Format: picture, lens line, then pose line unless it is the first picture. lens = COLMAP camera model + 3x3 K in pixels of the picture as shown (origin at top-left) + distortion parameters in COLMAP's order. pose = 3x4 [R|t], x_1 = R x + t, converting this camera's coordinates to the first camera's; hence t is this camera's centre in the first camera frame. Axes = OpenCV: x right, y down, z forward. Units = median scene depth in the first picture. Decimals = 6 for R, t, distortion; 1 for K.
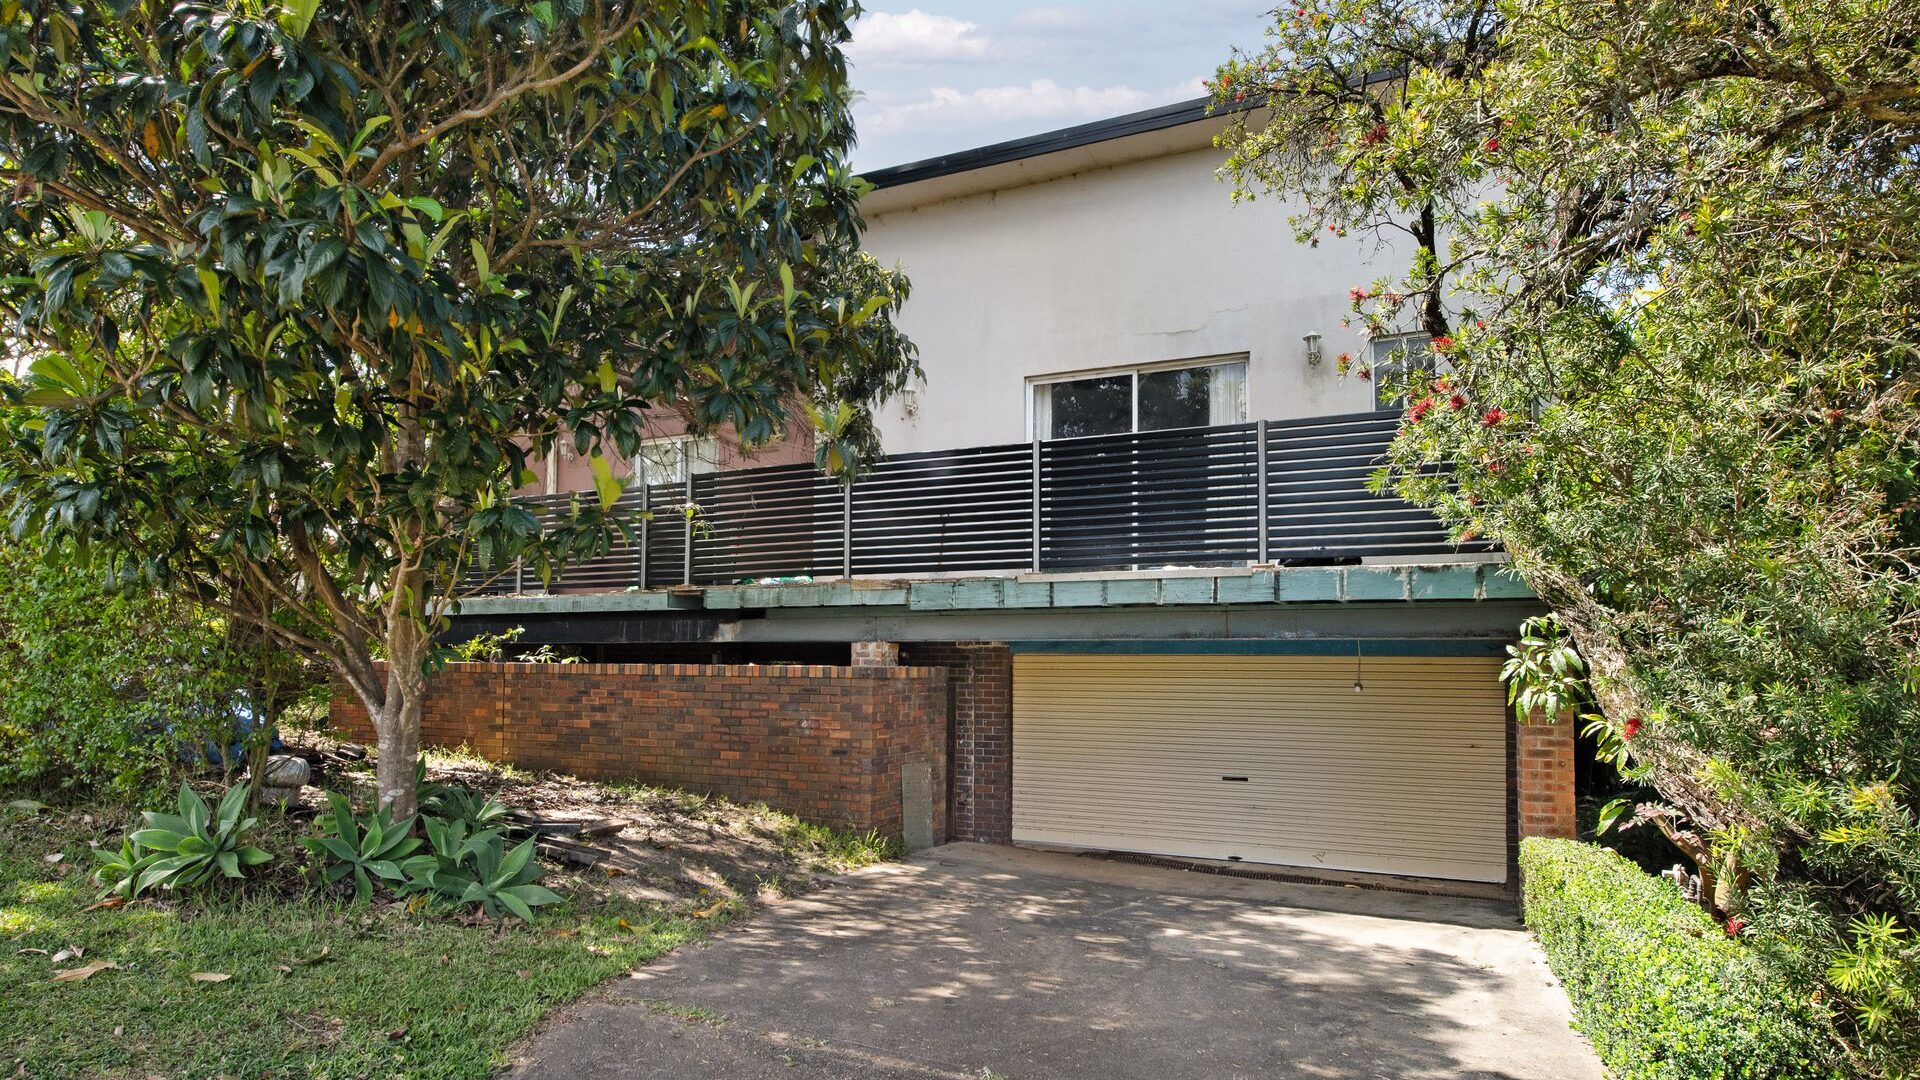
lens RADIAL K [[936.6, 0, 958.7], [0, 936.6, 543.9], [0, 0, 1]] dist [0.001599, -0.000008]
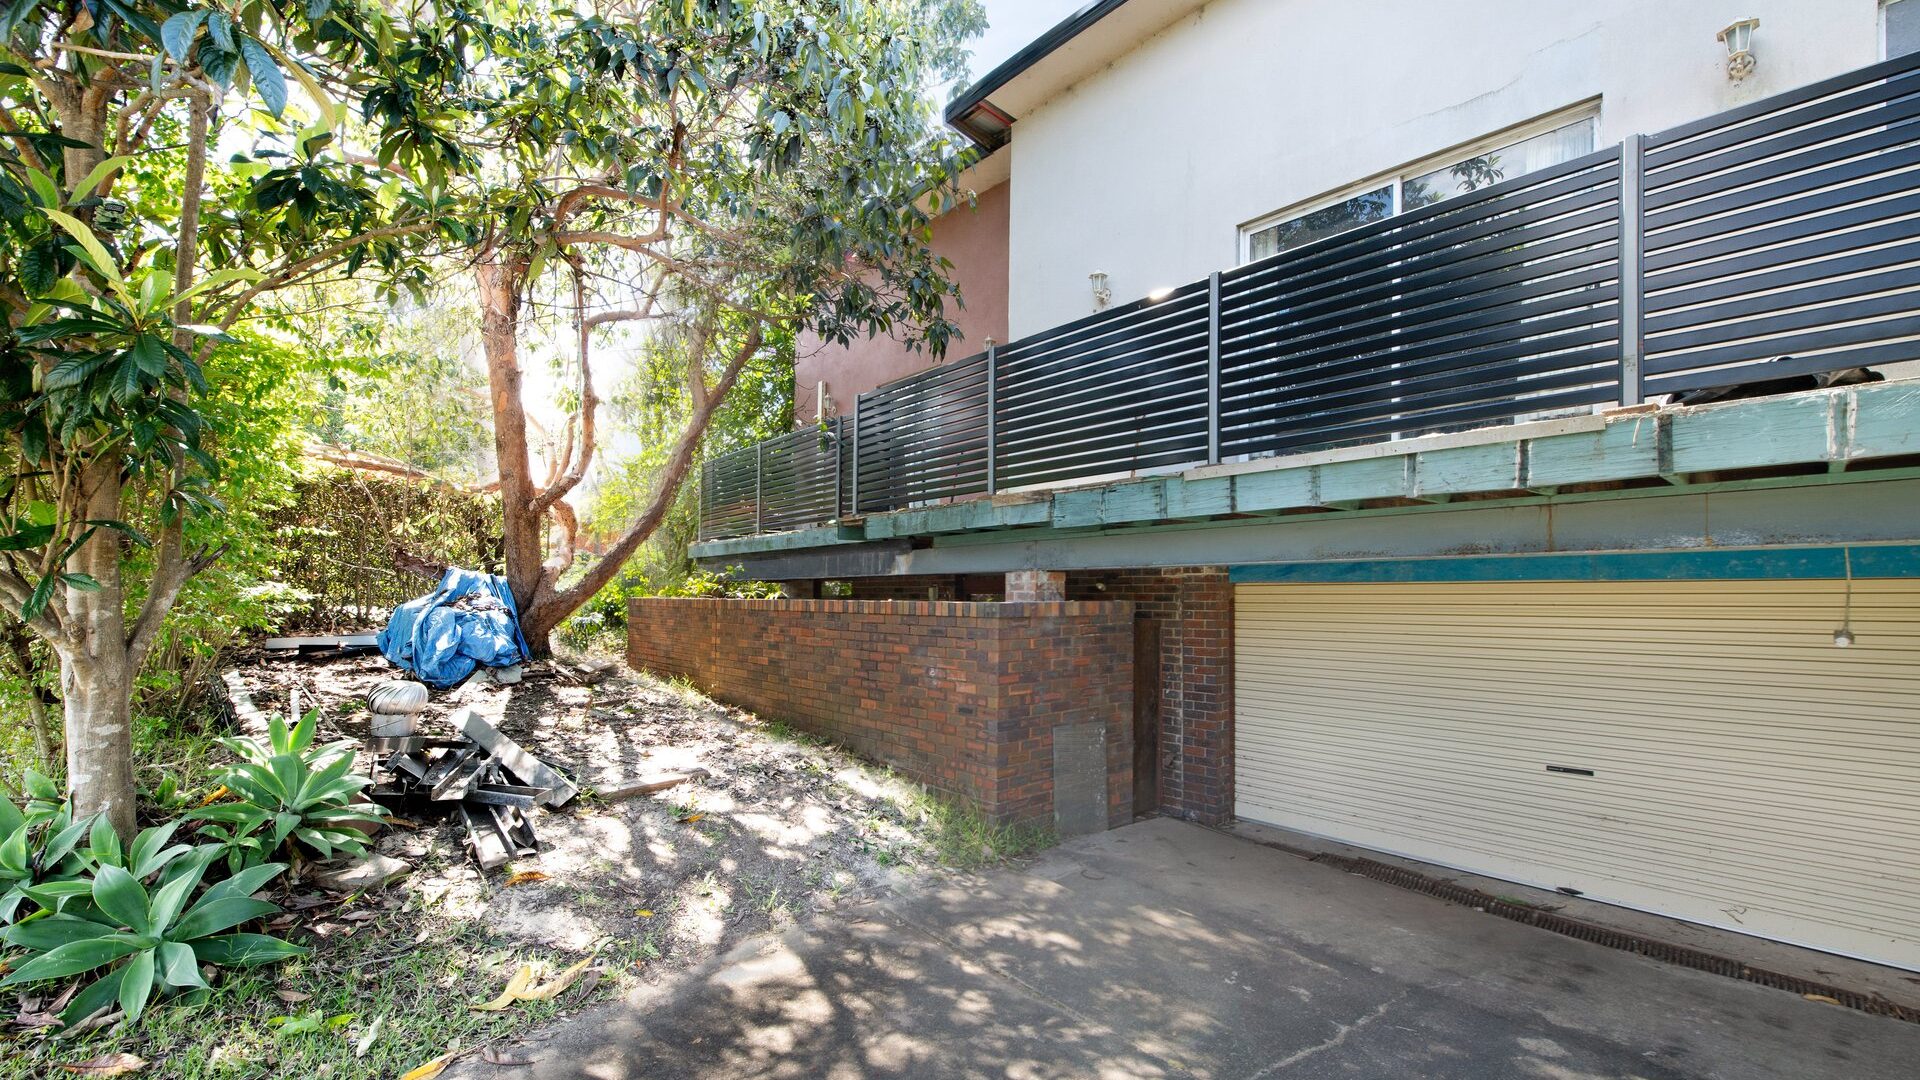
lens RADIAL K [[780.2, 0, 962.3], [0, 780.2, 546.8], [0, 0, 1]] dist [0.000006, -0.000249]
pose [[0.924598, -0.033028, -0.379511, 0.113627], [0.058909, 0.996647, 0.056783, 0.042123], [0.376363, -0.074858, 0.923443, 0.360276]]
